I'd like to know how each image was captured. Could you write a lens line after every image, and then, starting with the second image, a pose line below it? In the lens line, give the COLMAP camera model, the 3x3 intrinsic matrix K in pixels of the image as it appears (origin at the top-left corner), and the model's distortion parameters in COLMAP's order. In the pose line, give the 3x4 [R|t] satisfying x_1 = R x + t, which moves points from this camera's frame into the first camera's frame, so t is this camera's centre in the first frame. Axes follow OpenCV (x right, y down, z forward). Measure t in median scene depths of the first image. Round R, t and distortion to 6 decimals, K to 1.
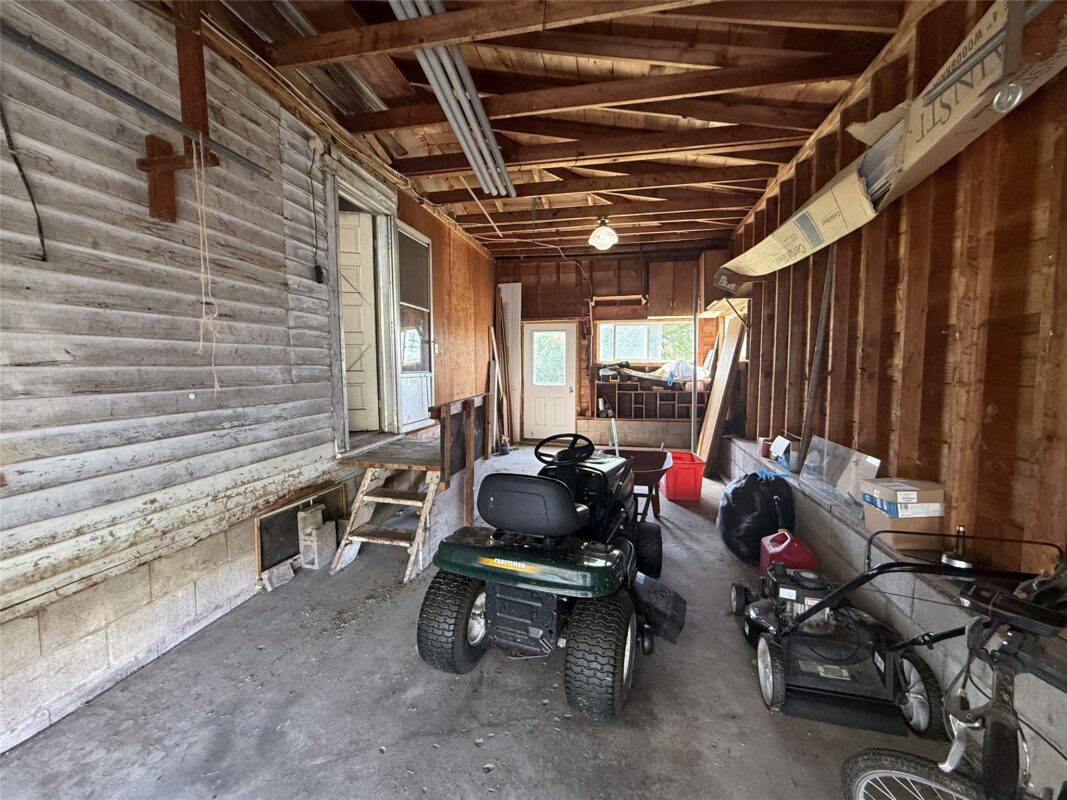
lens RADIAL K [[434.8, 0, 530.3], [0, 434.8, 397.0], [0, 0, 1]] dist [-0.000466, -0.000134]
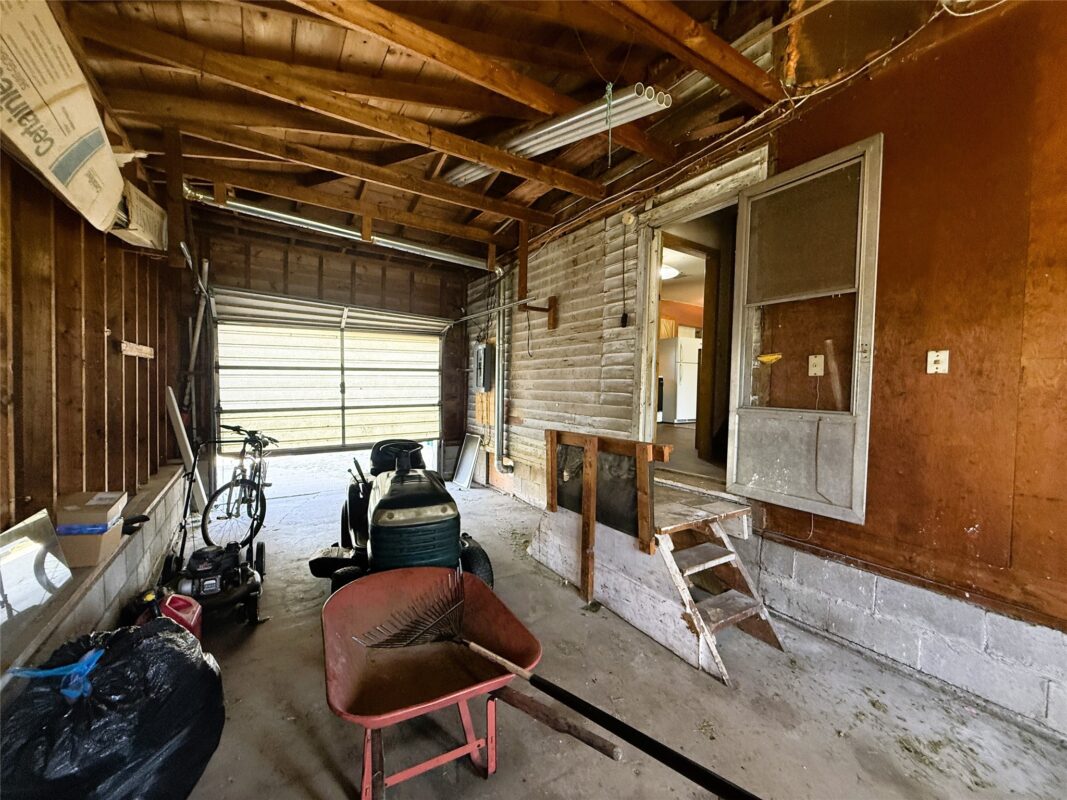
lens RADIAL K [[434.8, 0, 533.0], [0, 434.8, 400.4], [0, 0, 1]] dist [-0.000466, -0.000134]
pose [[-0.713390, 0.009734, -0.700700, 0.626004], [-0.068781, 0.994103, 0.083837, -0.149216], [0.697384, 0.108003, -0.708513, 1.854638]]
